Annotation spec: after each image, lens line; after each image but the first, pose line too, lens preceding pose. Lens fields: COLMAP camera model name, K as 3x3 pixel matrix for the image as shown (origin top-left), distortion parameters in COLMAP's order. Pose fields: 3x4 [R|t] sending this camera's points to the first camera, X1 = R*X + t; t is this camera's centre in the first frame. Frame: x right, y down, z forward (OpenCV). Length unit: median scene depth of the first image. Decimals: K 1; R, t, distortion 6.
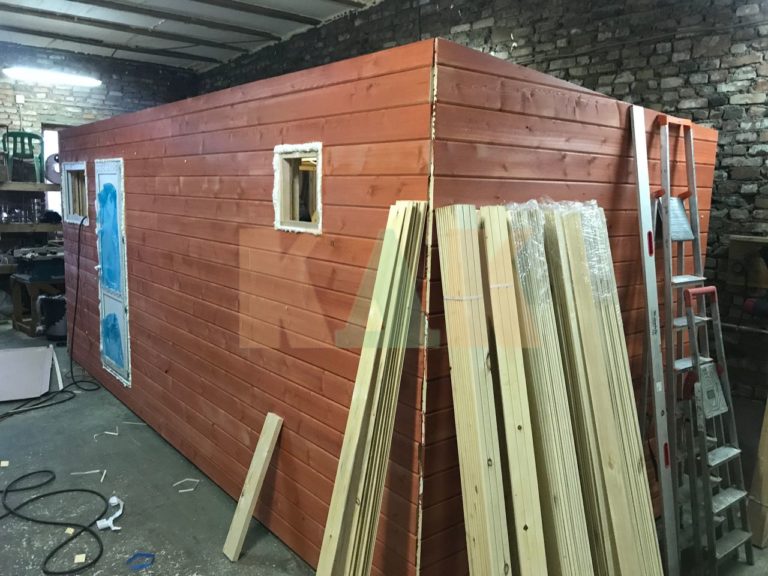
lens RADIAL K [[637.9, 0, 384.0], [0, 637.9, 285.2], [0, 0, 1]] dist [0.052821, -0.030485]
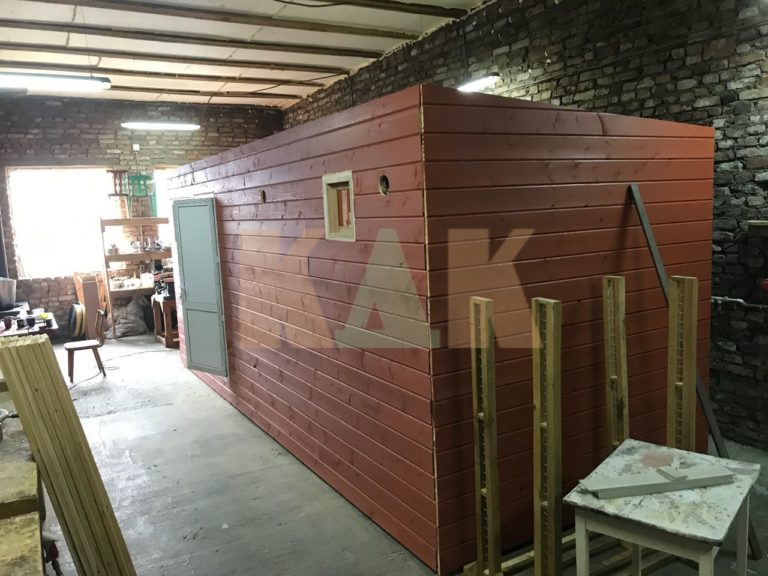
lens RADIAL K [[637.9, 0, 382.0], [0, 637.9, 286.1], [0, 0, 1]] dist [0.052821, -0.030485]
pose [[0.986169, -0.051537, -0.157524, 0.086734], [0.048298, 0.998537, -0.024322, 0.023631], [0.158547, 0.016378, 0.987216, -0.133713]]
